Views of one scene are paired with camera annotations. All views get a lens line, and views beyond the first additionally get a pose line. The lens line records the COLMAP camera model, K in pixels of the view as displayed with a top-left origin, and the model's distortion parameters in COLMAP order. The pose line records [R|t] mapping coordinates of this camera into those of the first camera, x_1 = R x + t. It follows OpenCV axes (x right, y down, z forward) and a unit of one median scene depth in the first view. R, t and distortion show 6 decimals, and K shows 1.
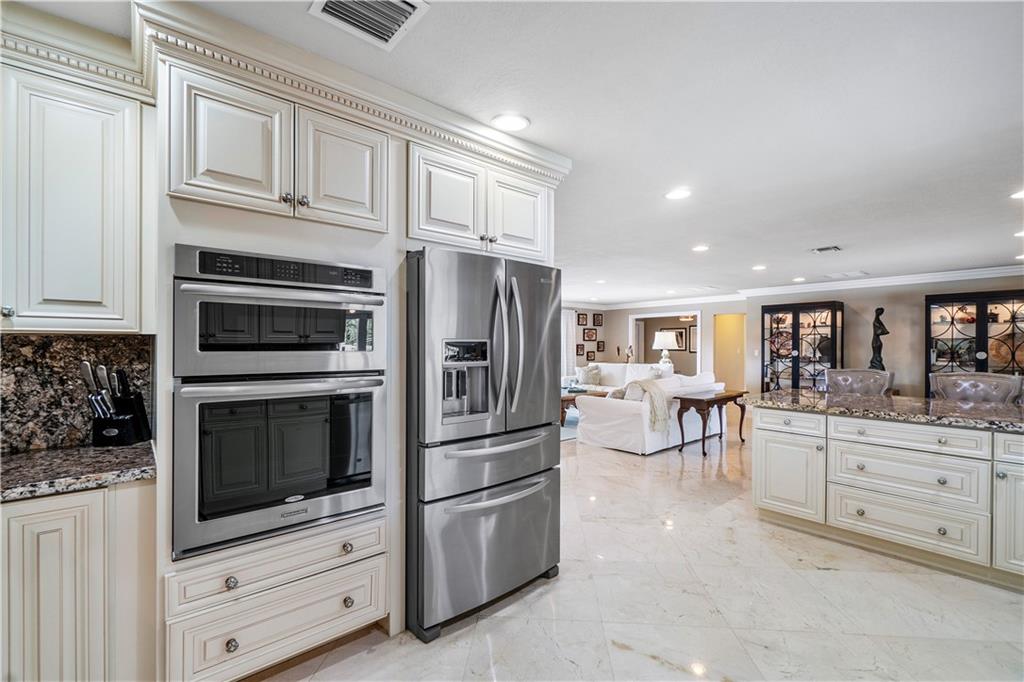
lens RADIAL K [[455.3, 0, 512.0], [0, 455.3, 341.0], [0, 0, 1]] dist [0.000426, -0.000024]
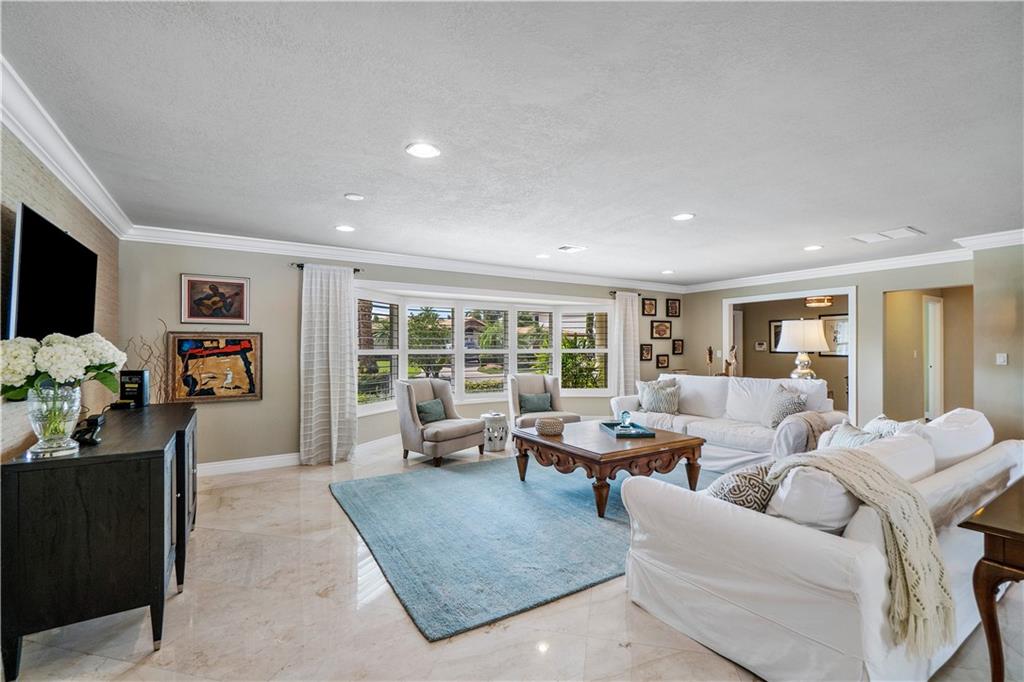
lens RADIAL K [[455.3, 0, 512.0], [0, 455.3, 341.0], [0, 0, 1]] dist [0.000426, -0.000024]
pose [[0.989190, -0.004577, -0.146565, 0.054214], [0.004286, 0.999988, -0.002301, 0.003459], [0.146574, 0.001648, 0.989198, 0.317424]]
